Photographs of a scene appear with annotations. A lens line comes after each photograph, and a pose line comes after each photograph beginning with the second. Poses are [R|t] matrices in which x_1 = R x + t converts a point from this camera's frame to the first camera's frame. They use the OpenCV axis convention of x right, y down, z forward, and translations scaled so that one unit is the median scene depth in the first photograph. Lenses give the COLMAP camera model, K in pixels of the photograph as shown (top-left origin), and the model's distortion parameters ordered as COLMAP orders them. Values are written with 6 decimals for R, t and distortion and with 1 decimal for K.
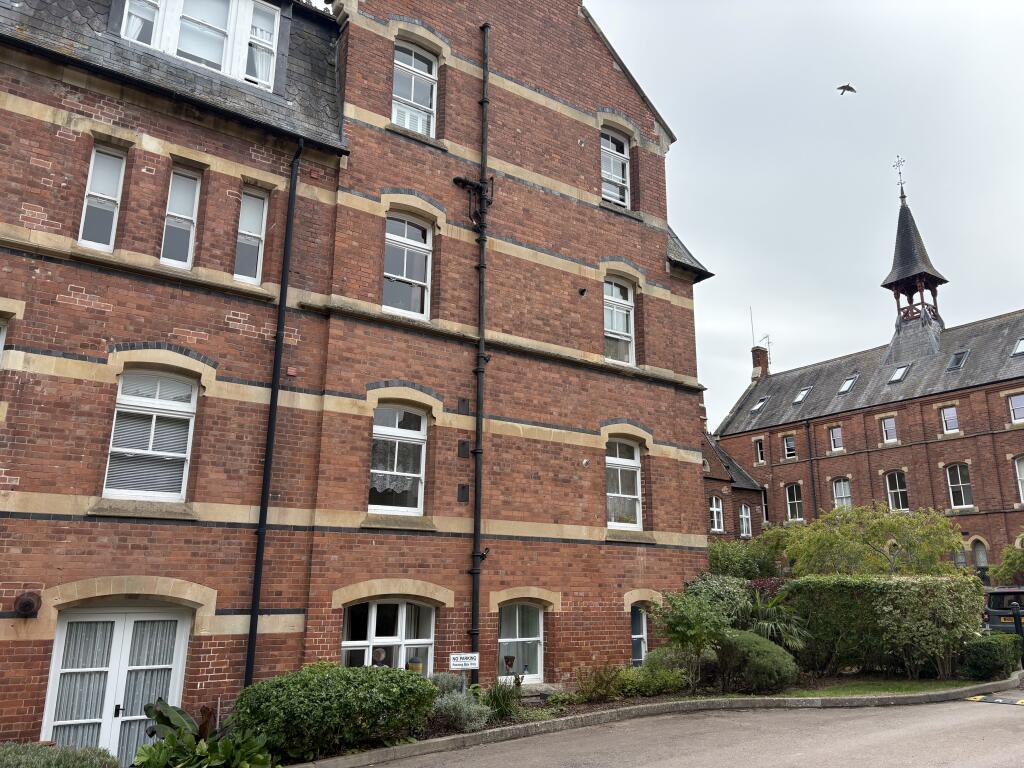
lens RADIAL K [[770.1, 0, 512.2], [0, 770.1, 382.9], [0, 0, 1]] dist [0.072055, -0.000264]
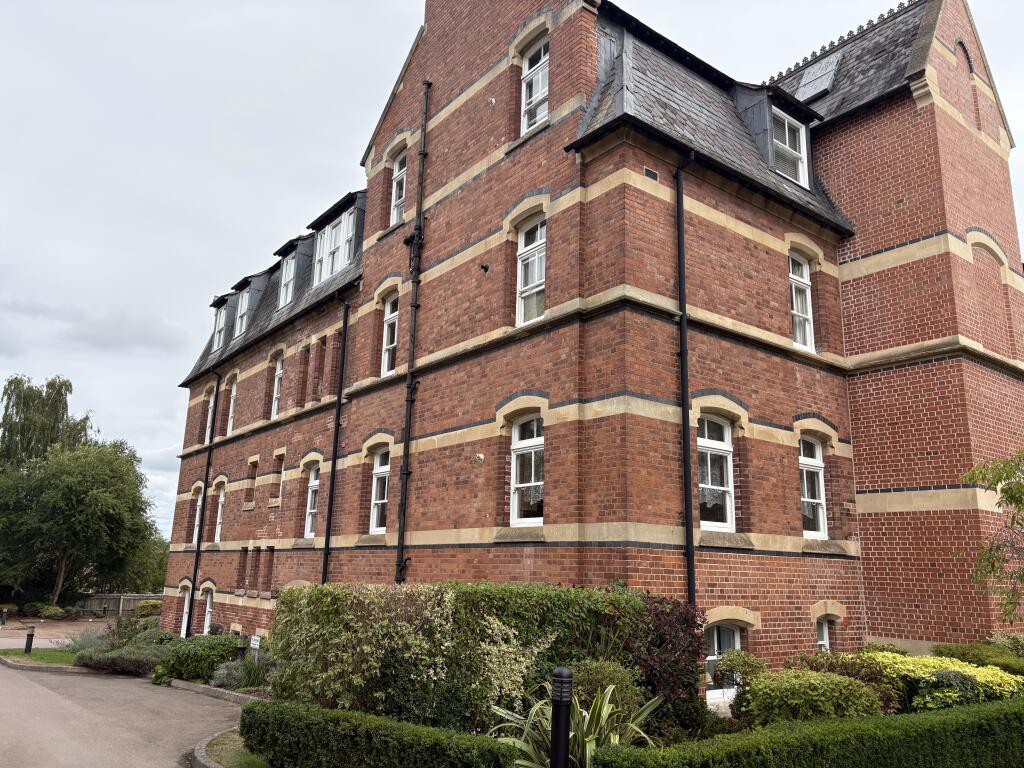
lens RADIAL K [[770.1, 0, 511.8], [0, 770.1, 383.0], [0, 0, 1]] dist [0.072055, -0.000264]
pose [[0.059814, -0.243806, -0.967978, 1.012465], [0.235032, 0.945891, -0.223720, 0.236405], [0.970146, -0.214124, 0.113879, 0.972746]]
